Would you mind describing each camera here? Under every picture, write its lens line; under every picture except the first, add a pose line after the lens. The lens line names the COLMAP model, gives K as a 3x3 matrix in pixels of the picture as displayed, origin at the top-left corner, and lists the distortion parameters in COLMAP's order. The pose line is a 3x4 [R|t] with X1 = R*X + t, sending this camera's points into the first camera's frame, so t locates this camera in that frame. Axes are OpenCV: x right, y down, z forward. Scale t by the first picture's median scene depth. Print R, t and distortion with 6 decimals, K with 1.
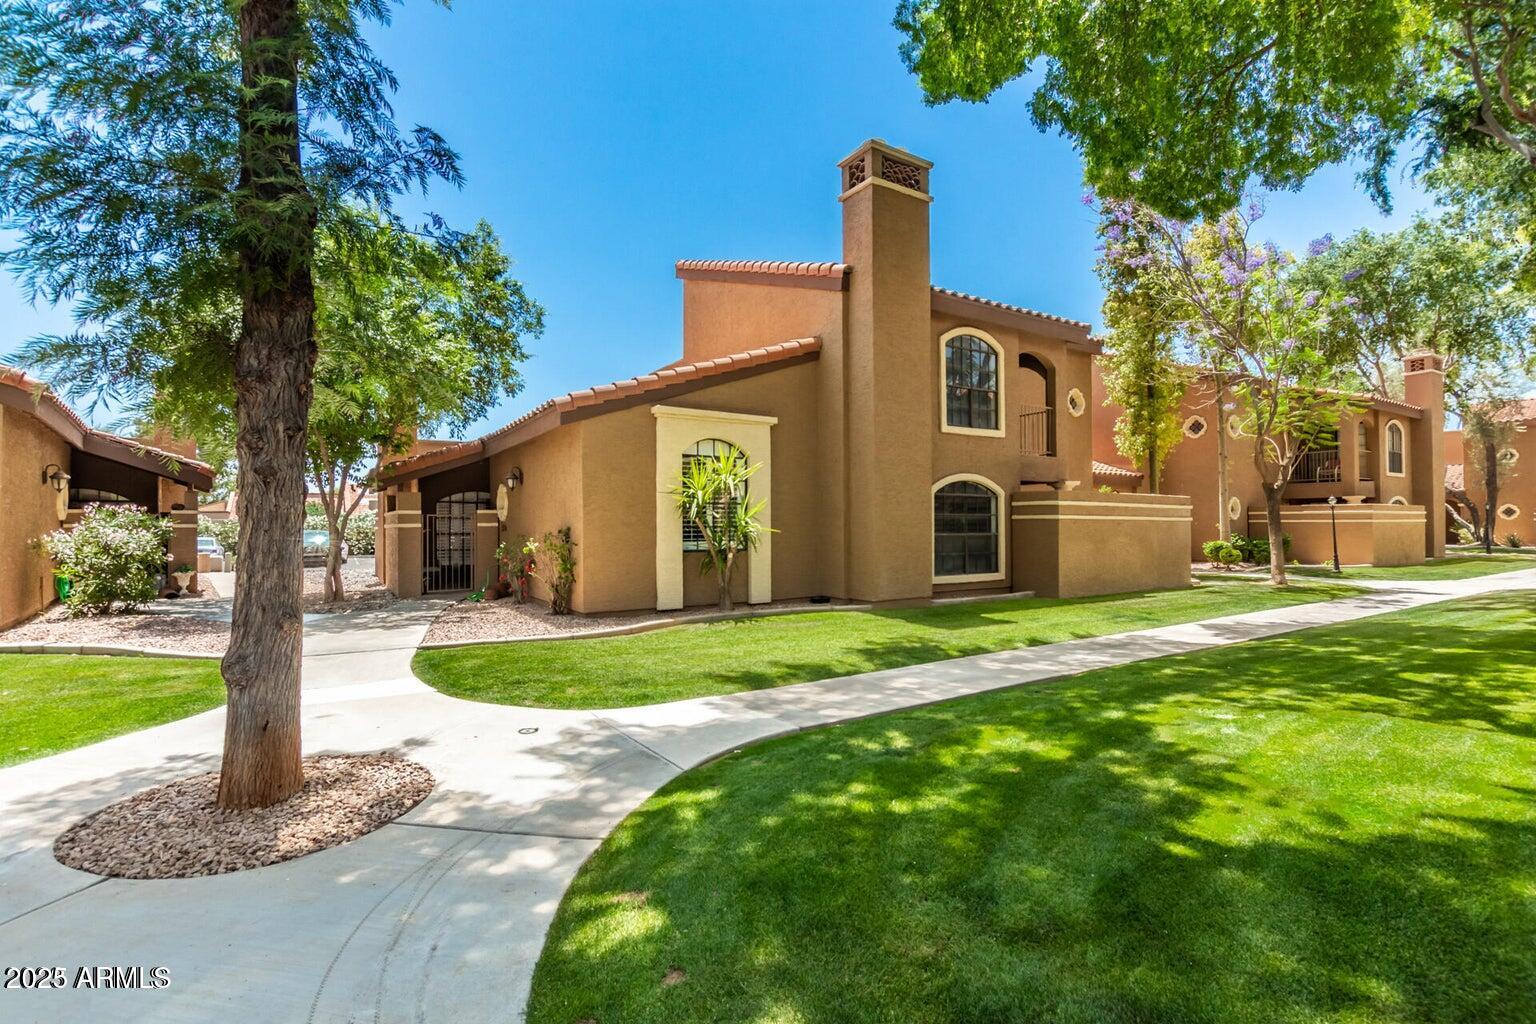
lens RADIAL K [[712.0, 0, 768.0], [0, 712.0, 512.0], [0, 0, 1]] dist [0.002212, -0.000052]
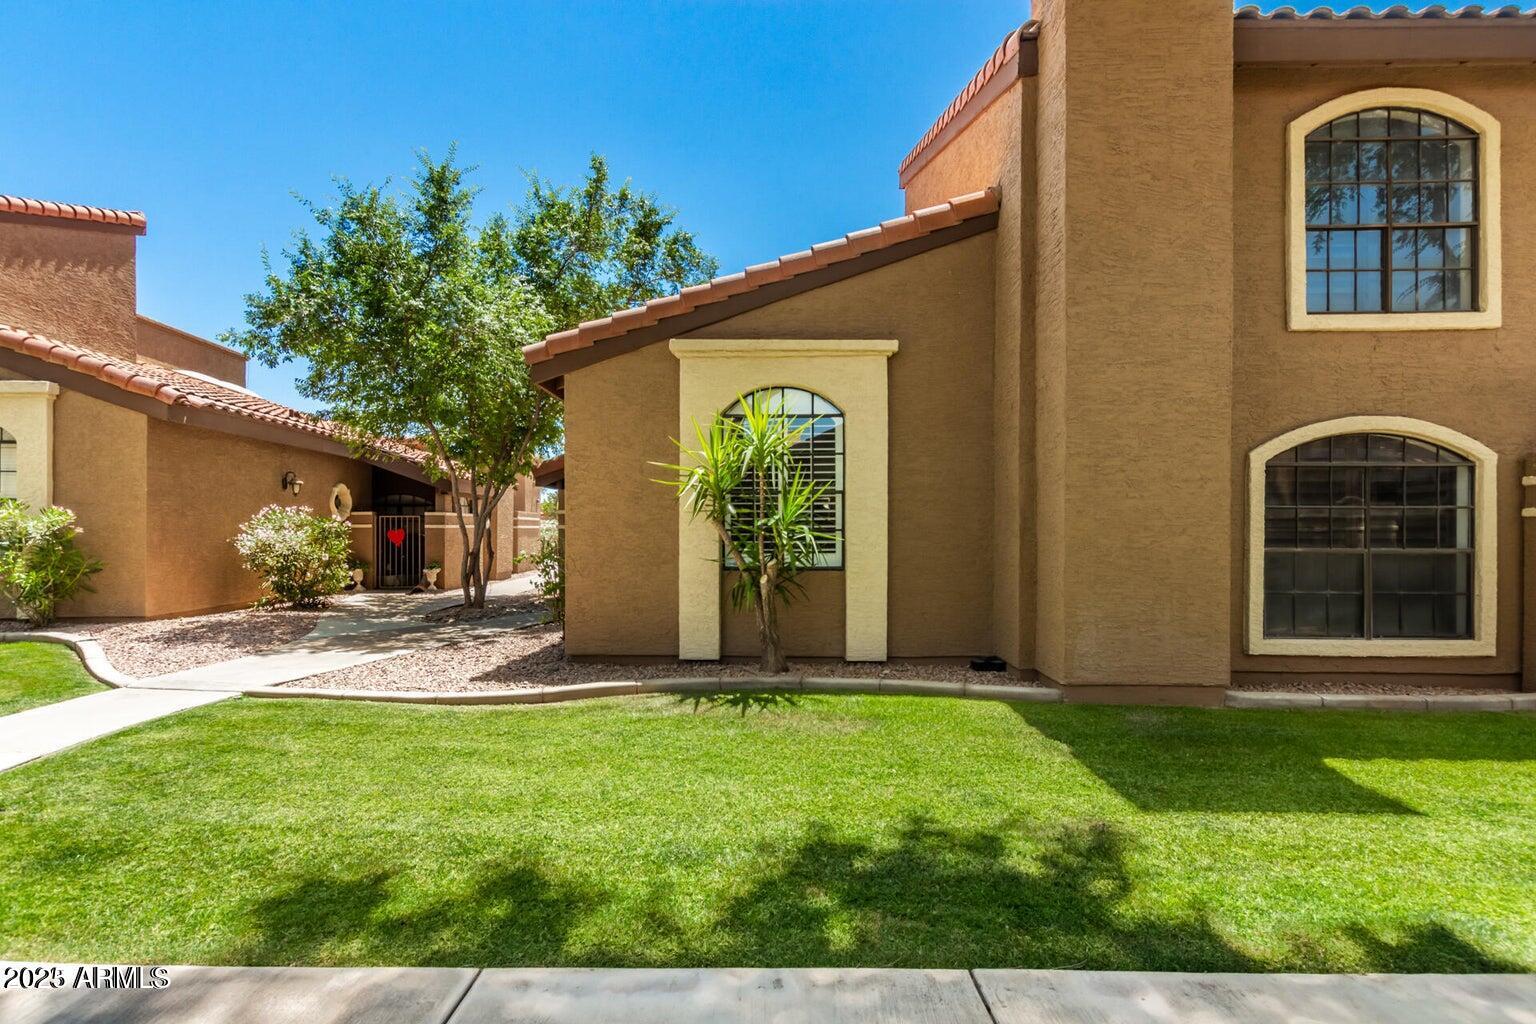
lens RADIAL K [[725.2, 0, 767.3], [0, 725.2, 518.4], [0, 0, 1]] dist [-0.001032, 0.000054]
pose [[0.824103, -0.002520, -0.566435, 0.254882], [0.006060, 0.999972, 0.004368, 0.007701], [0.566408, -0.007032, 0.824095, 0.459020]]
